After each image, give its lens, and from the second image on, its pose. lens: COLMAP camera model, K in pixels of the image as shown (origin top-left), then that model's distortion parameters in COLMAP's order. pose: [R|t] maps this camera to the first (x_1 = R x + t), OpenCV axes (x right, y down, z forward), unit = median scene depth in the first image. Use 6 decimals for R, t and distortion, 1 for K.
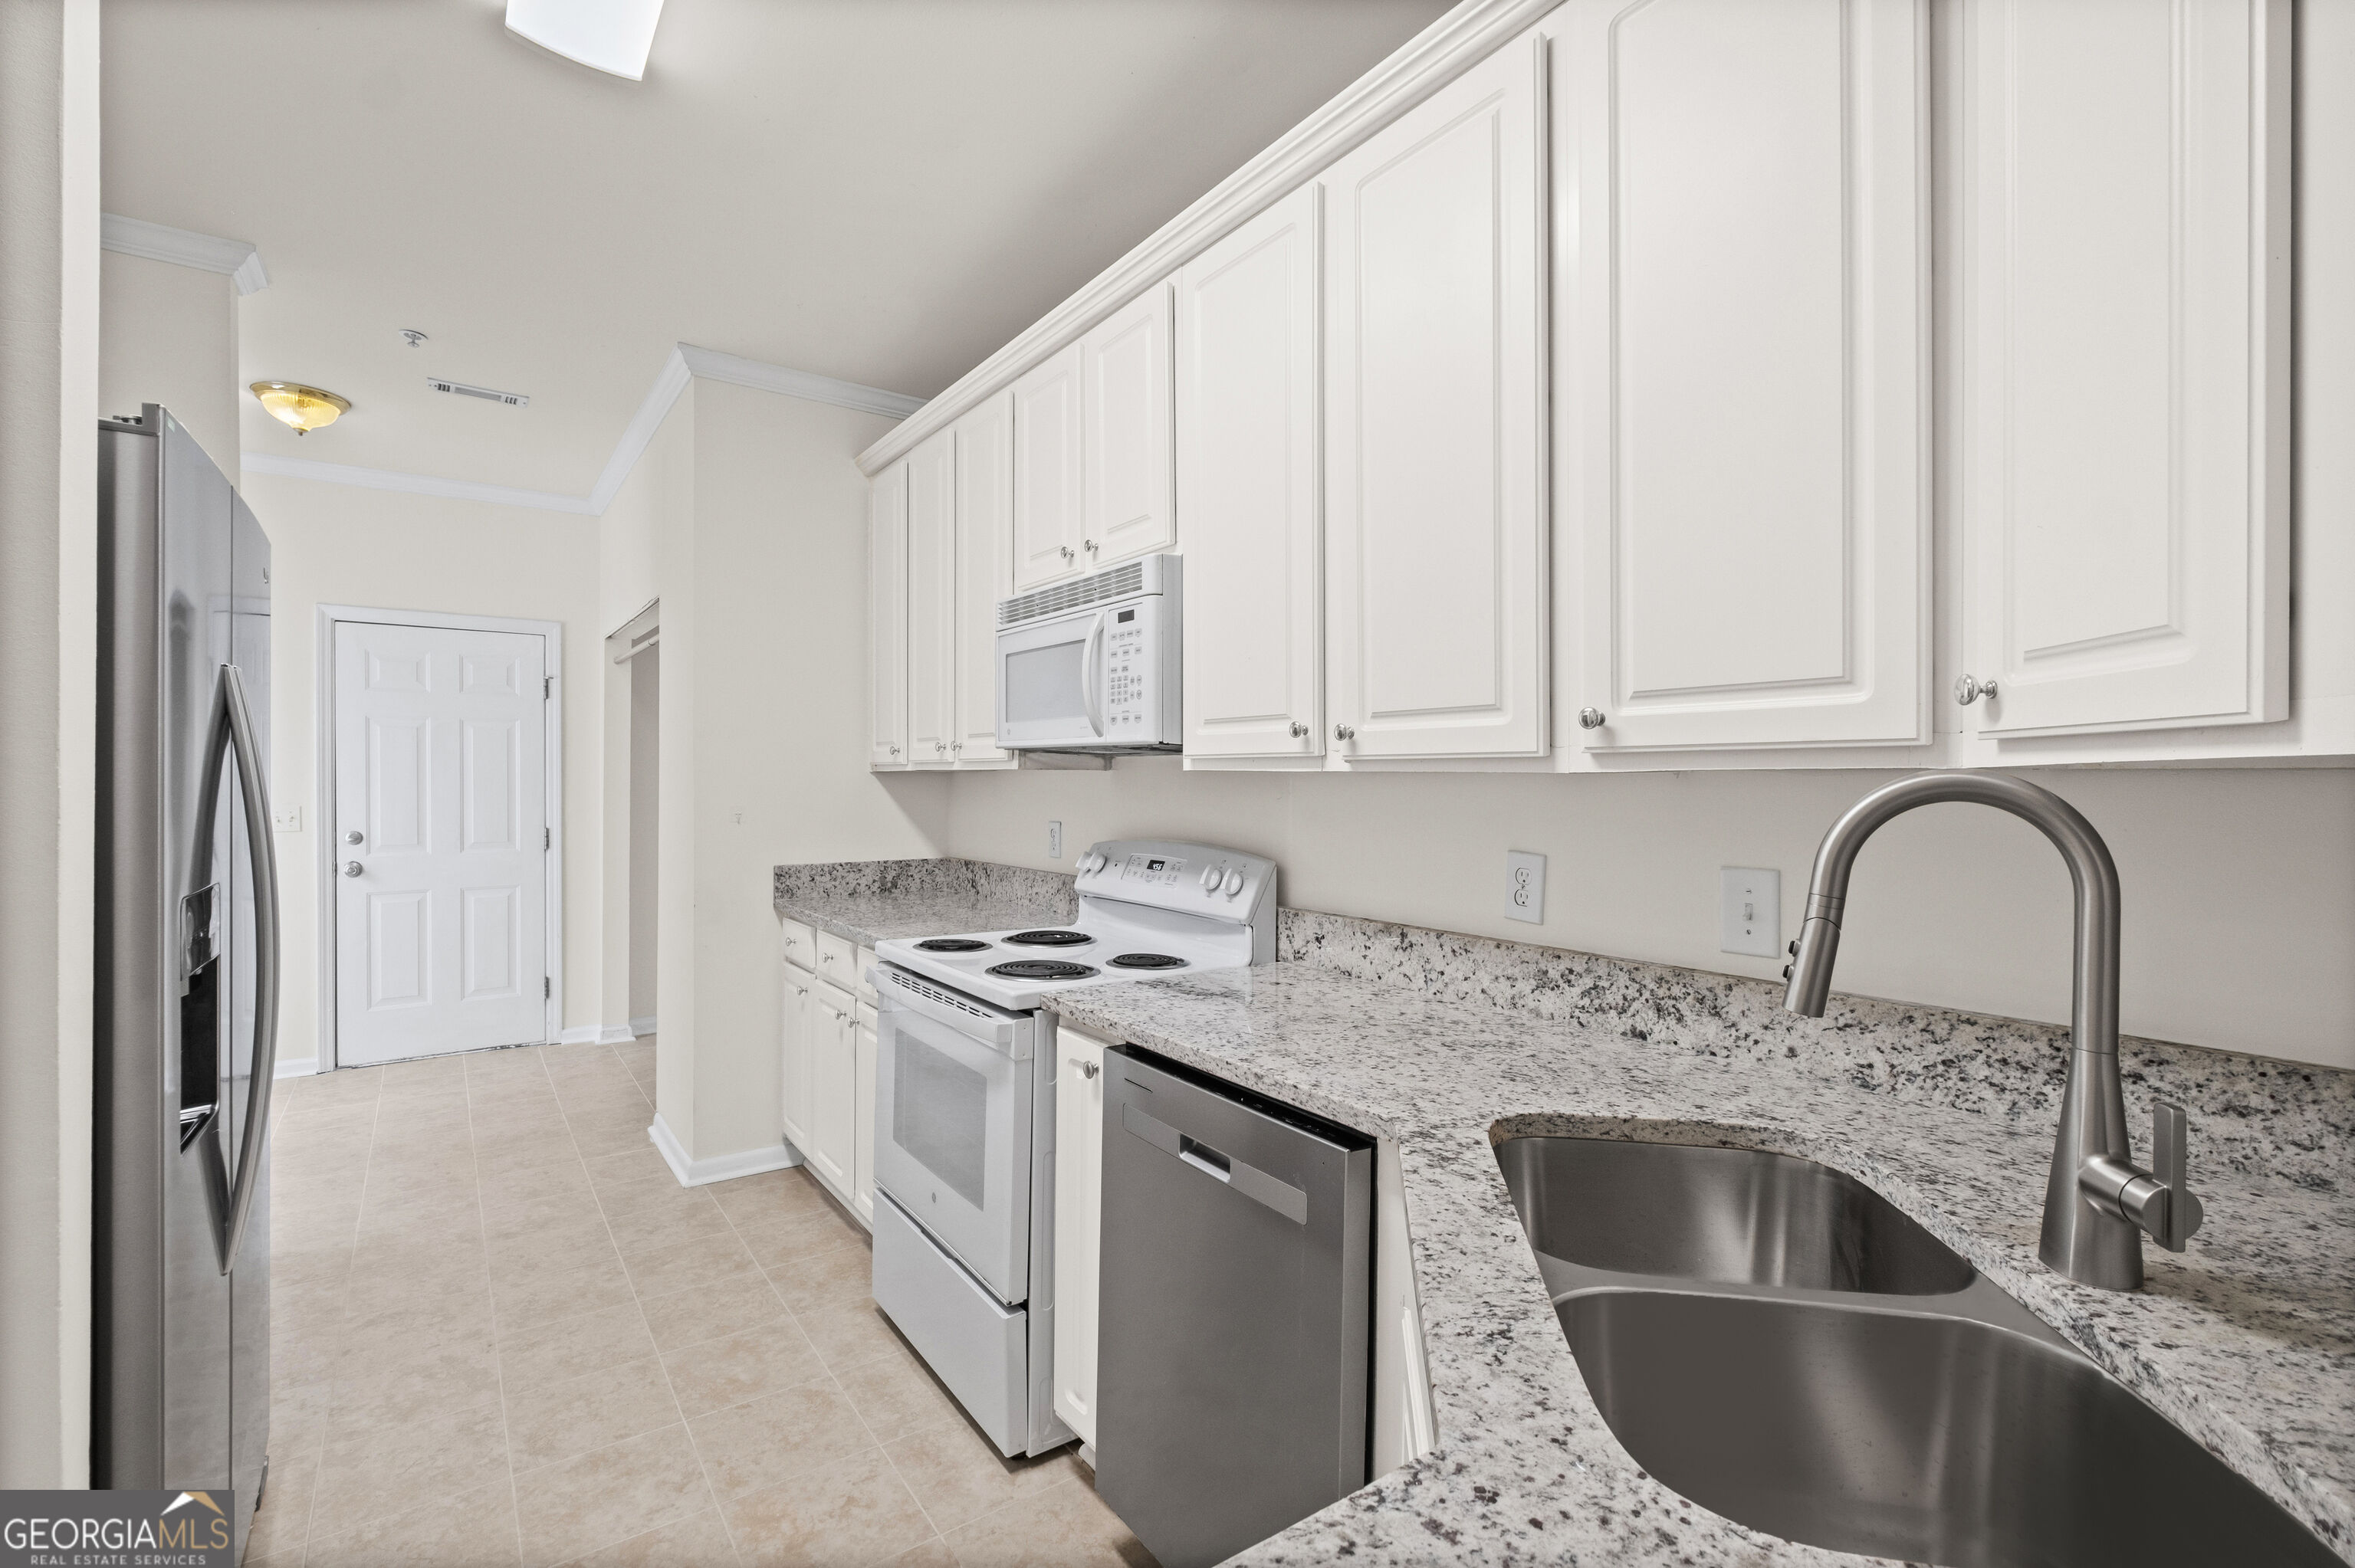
lens RADIAL K [[1043.9, 0, 1176.5], [0, 1043.9, 783.0], [0, 0, 1]] dist [-0.001319, -0.001475]
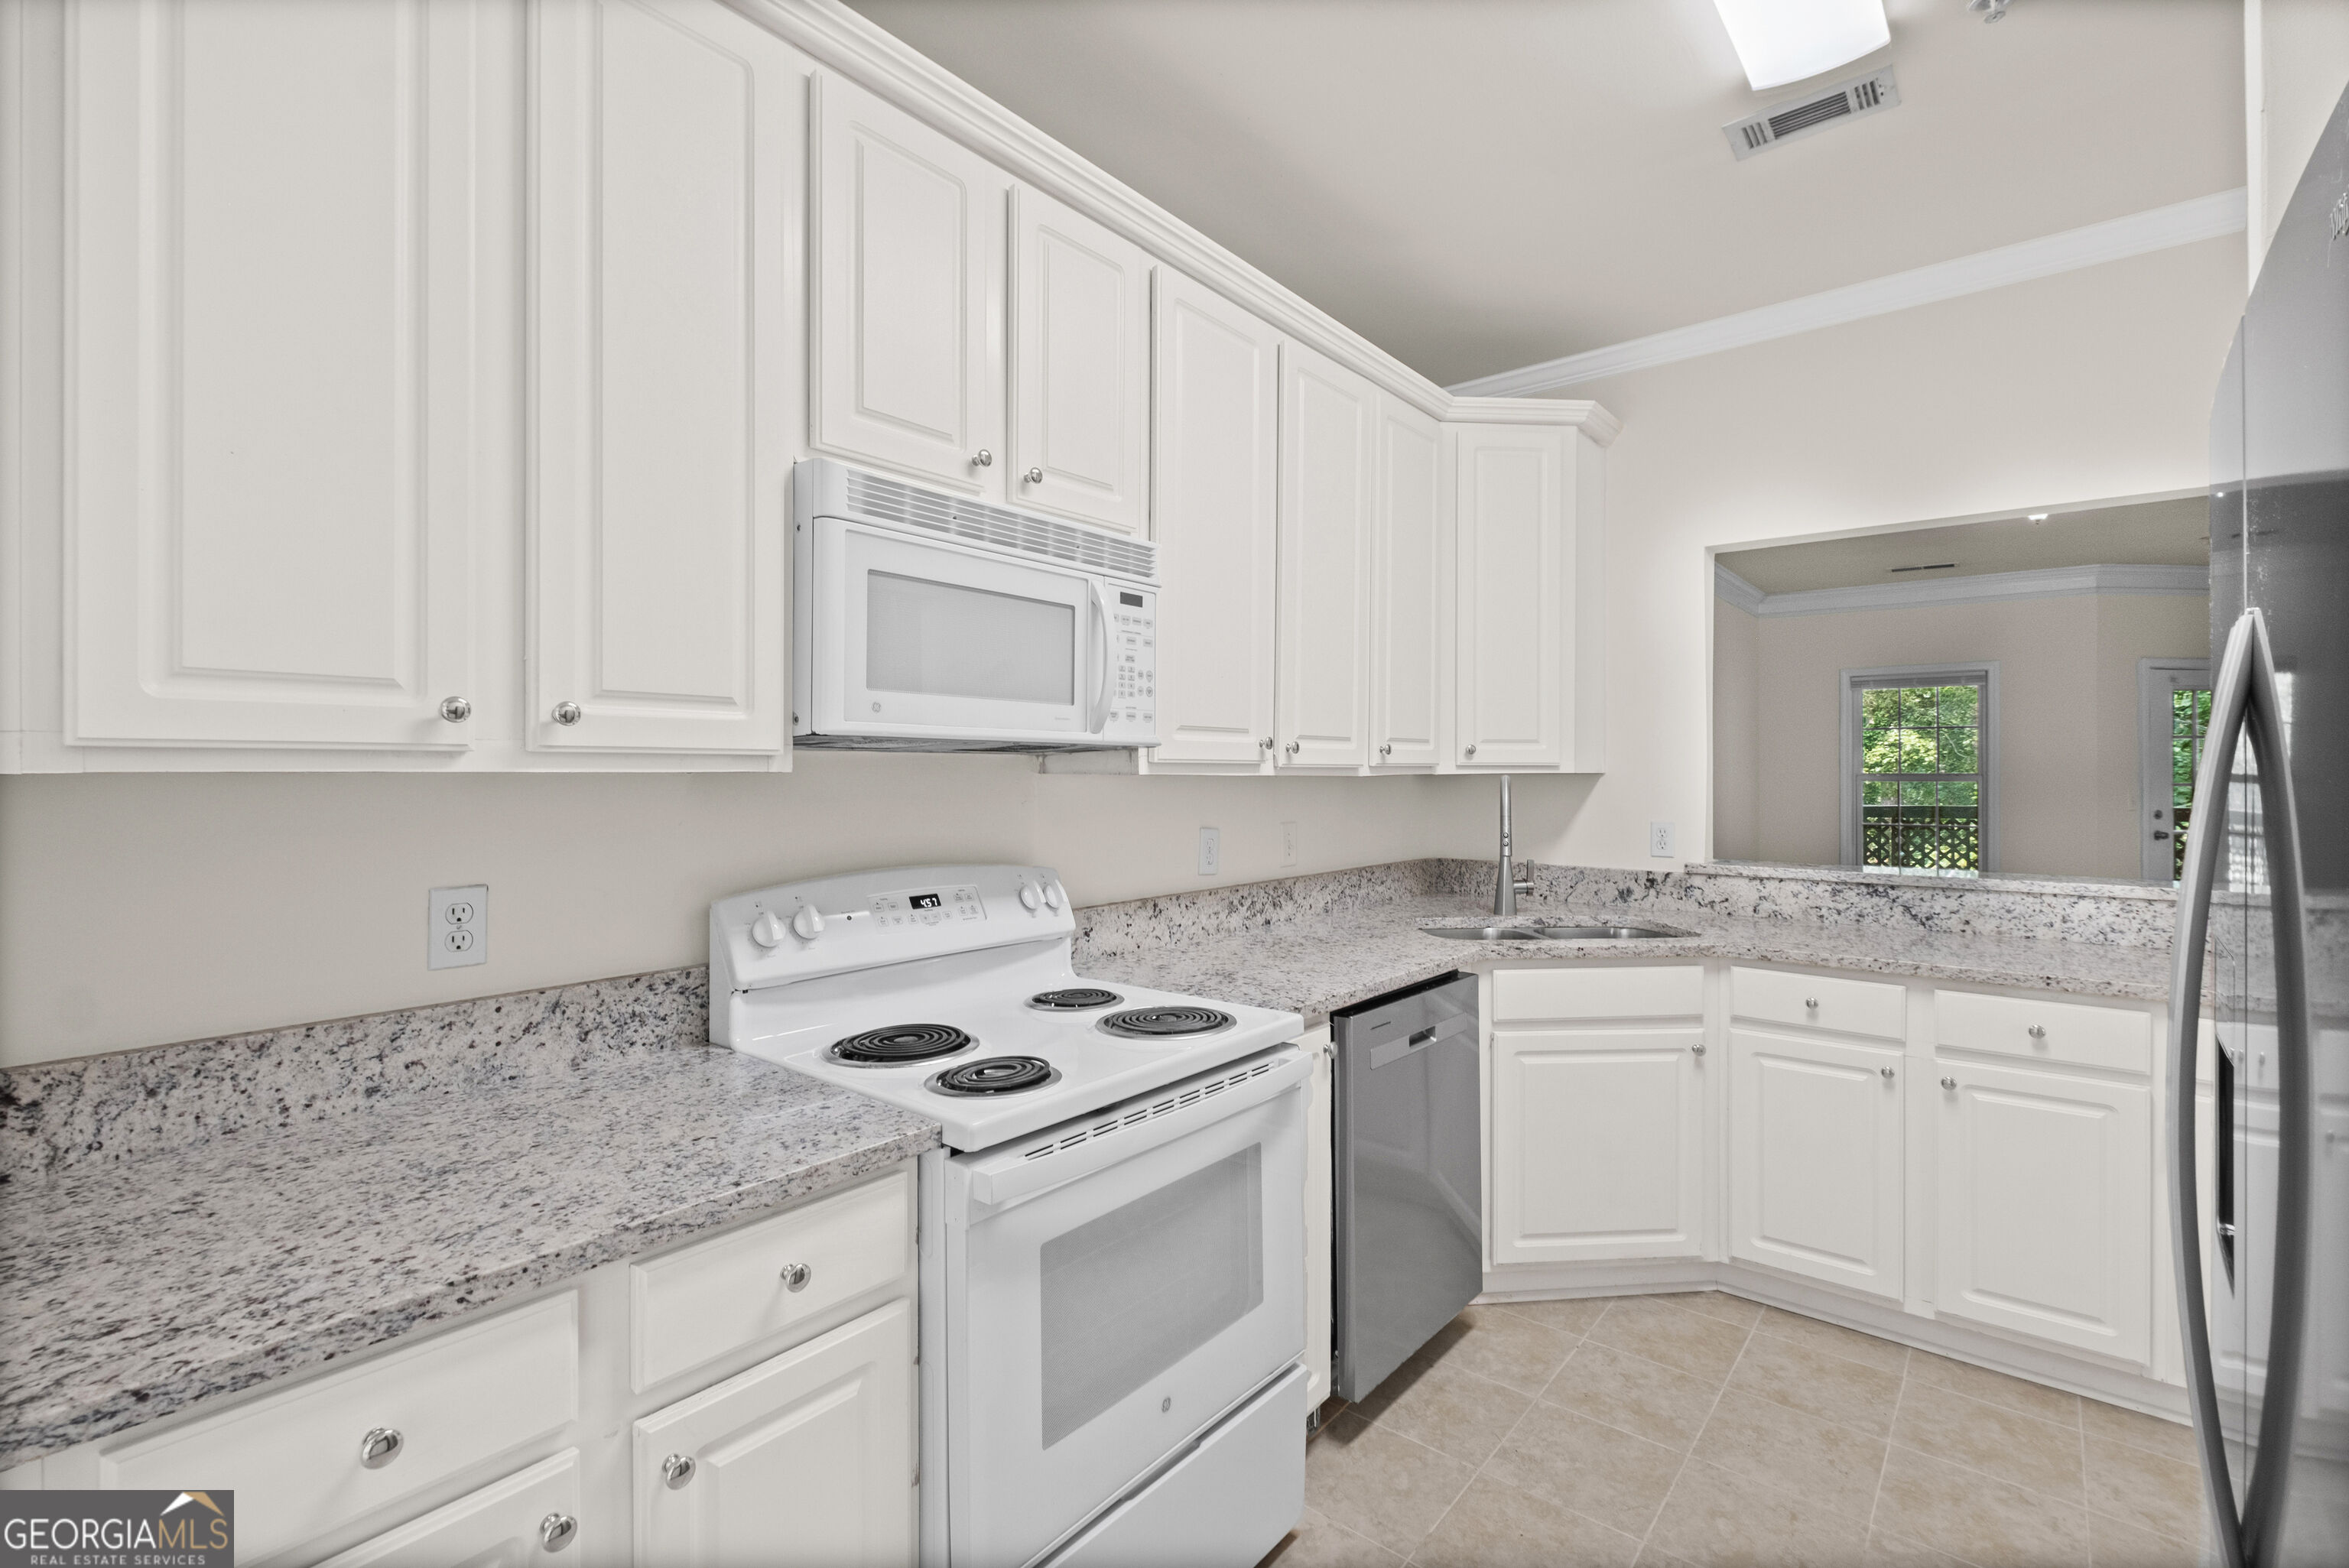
lens RADIAL K [[1041.3, 0, 1163.8], [0, 1041.3, 769.5], [0, 0, 1]] dist [-0.001319, -0.001475]
pose [[-0.247237, -0.005316, 0.968940, -1.032905], [0.003368, 0.999974, 0.006346, -0.025063], [-0.968949, 0.004832, -0.247213, 1.358310]]
